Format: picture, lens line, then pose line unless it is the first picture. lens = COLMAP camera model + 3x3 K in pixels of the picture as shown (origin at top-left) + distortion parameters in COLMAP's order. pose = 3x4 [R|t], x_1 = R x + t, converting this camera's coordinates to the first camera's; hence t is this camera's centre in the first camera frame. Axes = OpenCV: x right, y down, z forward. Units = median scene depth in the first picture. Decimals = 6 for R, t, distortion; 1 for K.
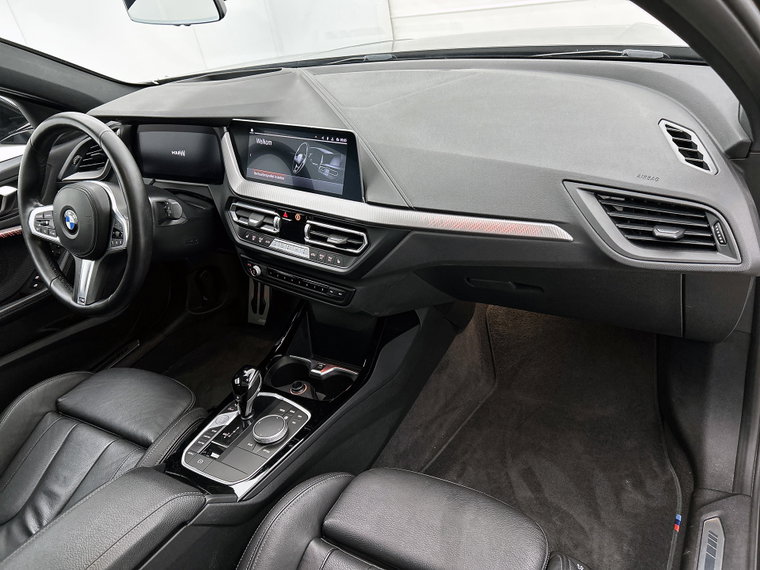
lens RADIAL K [[576.5, 0, 381.2], [0, 576.5, 285.7], [0, 0, 1]] dist [0.031003, -0.012270]
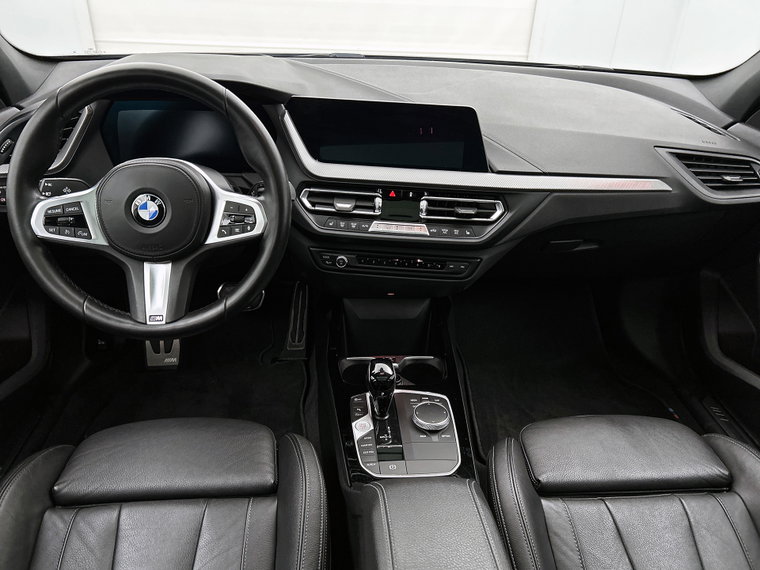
lens RADIAL K [[576.5, 0, 378.2], [0, 576.5, 288.6], [0, 0, 1]] dist [0.031003, -0.012270]
pose [[0.811007, -0.110119, 0.574579, -0.766221], [0.157899, 0.986879, -0.033733, 0.061386], [-0.563326, 0.118083, 0.817753, 0.259749]]
